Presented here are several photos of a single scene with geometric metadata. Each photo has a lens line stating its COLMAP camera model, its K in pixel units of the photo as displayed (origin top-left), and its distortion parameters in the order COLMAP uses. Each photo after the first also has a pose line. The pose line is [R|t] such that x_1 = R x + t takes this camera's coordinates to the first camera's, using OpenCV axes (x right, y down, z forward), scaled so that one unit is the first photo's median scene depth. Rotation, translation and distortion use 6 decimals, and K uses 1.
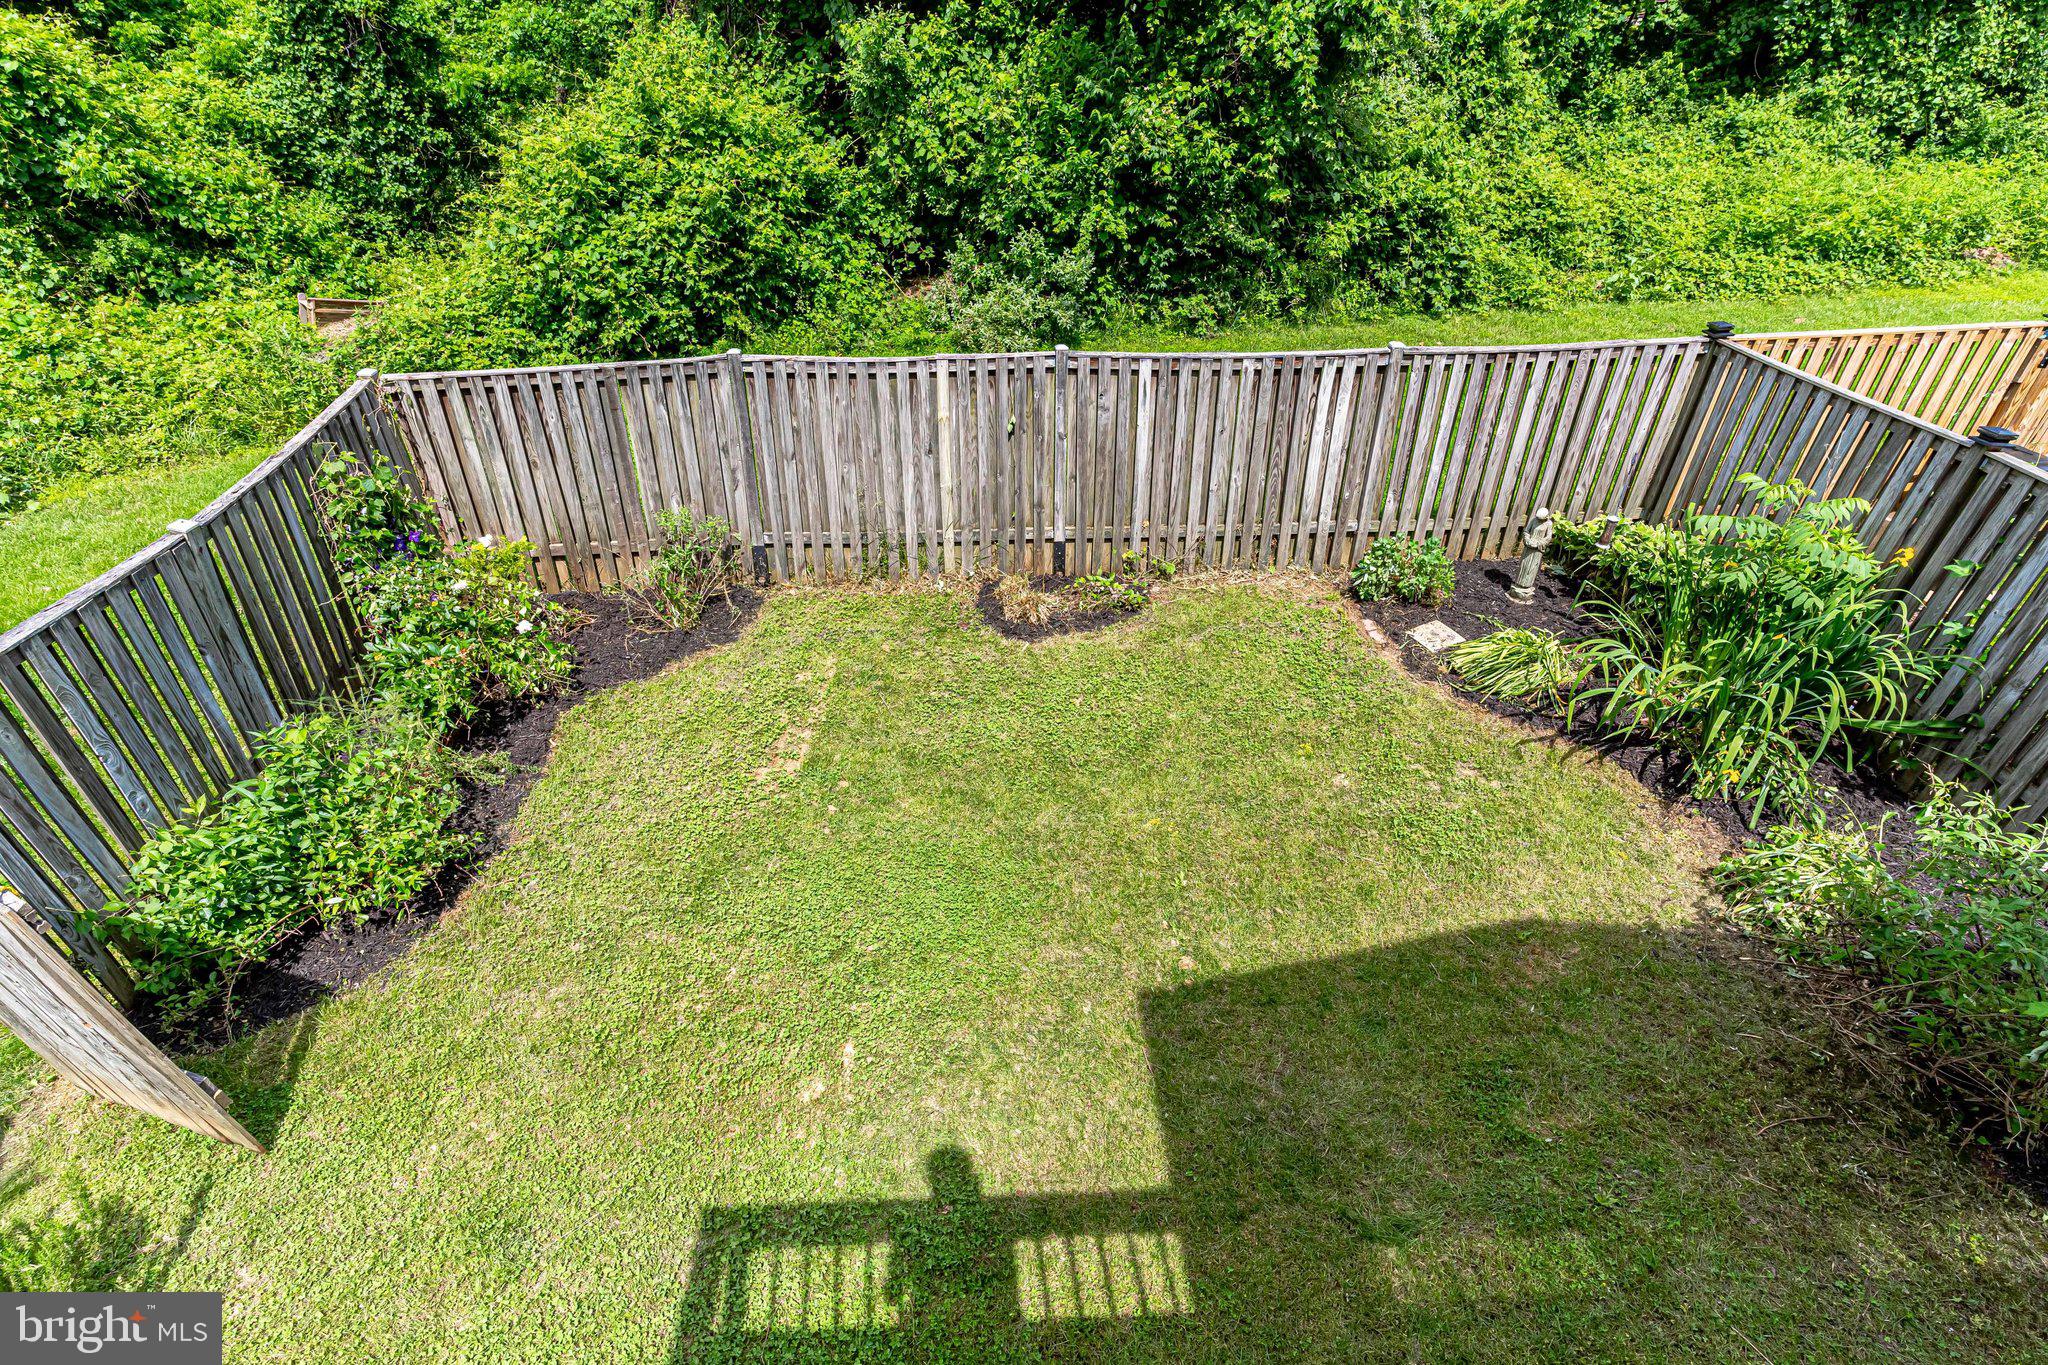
lens RADIAL K [[999.3, 0, 1028.8], [0, 999.3, 683.1], [0, 0, 1]] dist [0.007029, -0.002667]
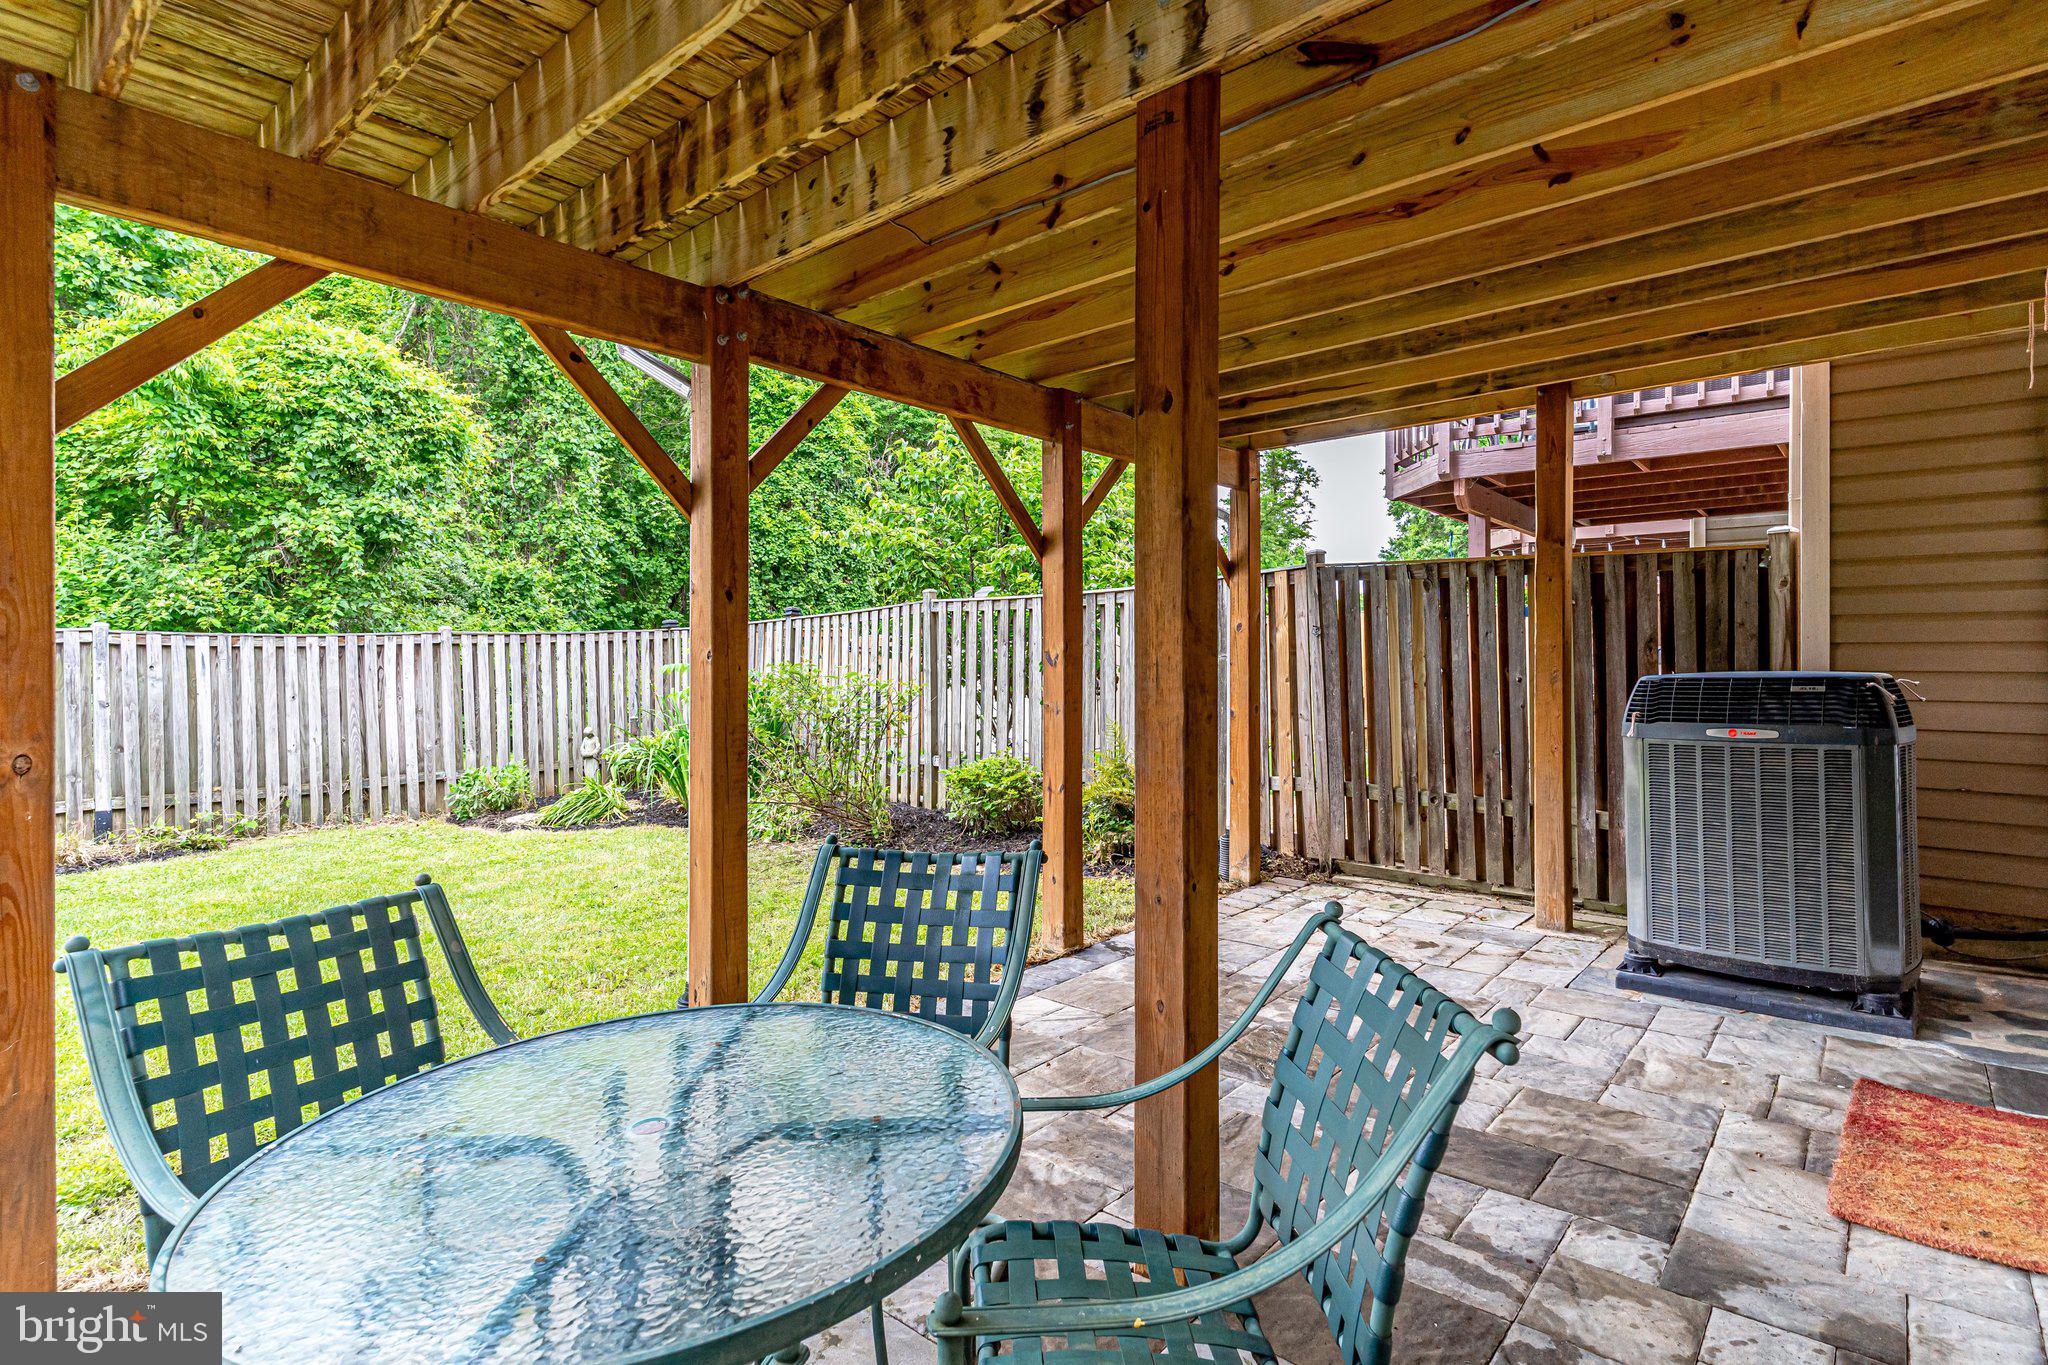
lens RADIAL K [[999.3, 0, 1040.3], [0, 999.3, 667.2], [0, 0, 1]] dist [0.007029, -0.002667]
pose [[0.693331, -0.004002, 0.720608, -0.039960], [0.426908, 0.807899, -0.406262, 0.528302], [-0.580553, 0.589307, 0.561850, -0.162896]]
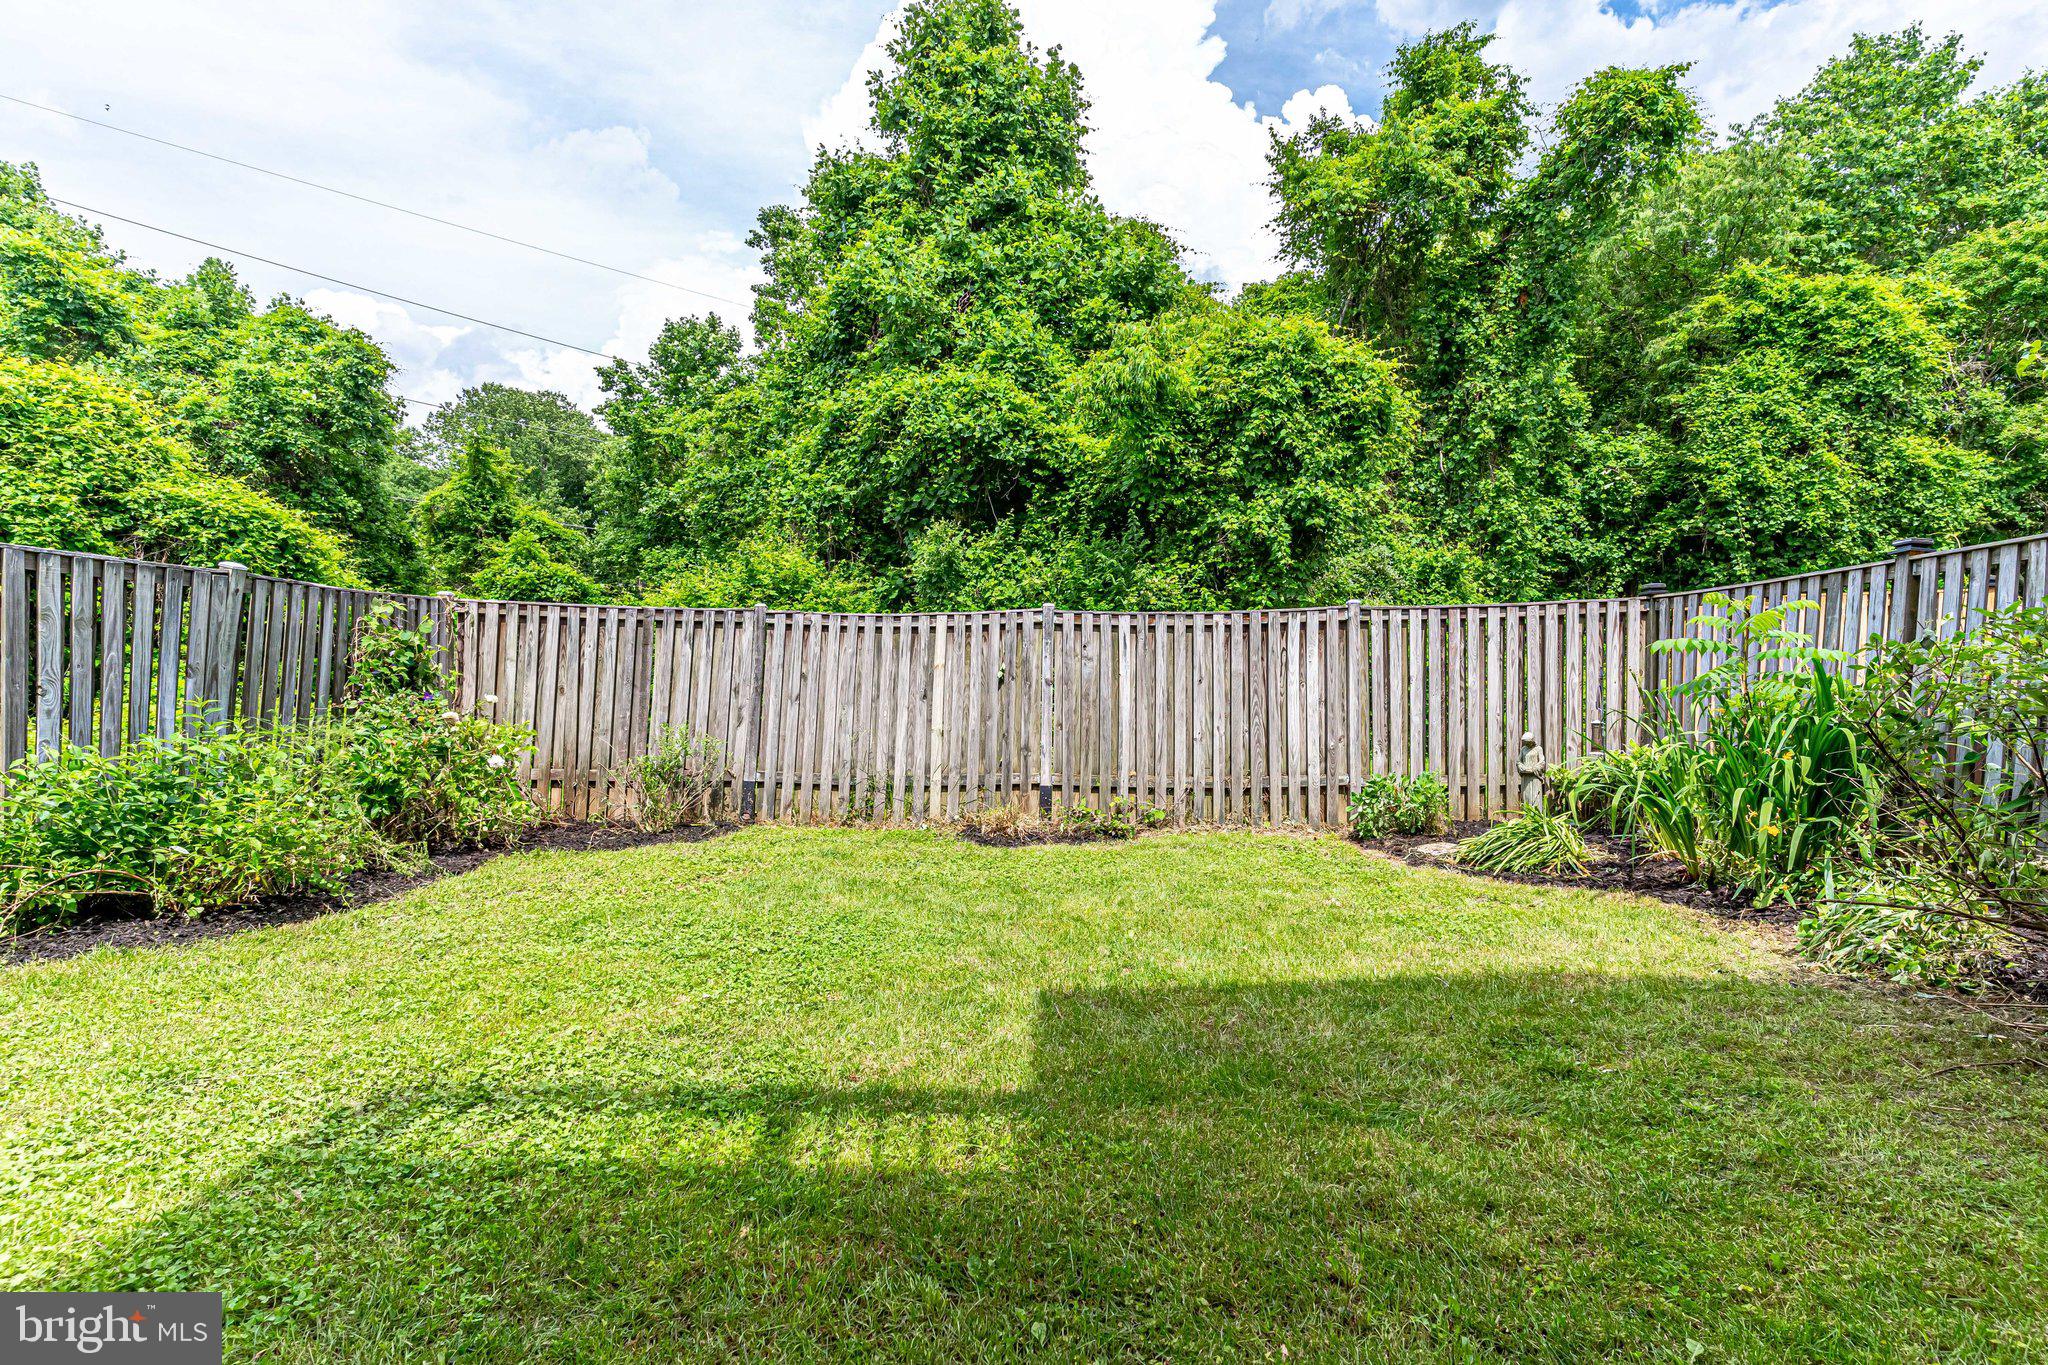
lens RADIAL K [[999.3, 0, 1028.3], [0, 999.3, 684.3], [0, 0, 1]] dist [0.007029, -0.002667]
pose [[0.997273, 0.010137, -0.073096, 0.084739], [-0.050571, 0.815246, -0.576902, 0.348122], [0.053743, 0.579026, 0.813536, 0.127261]]
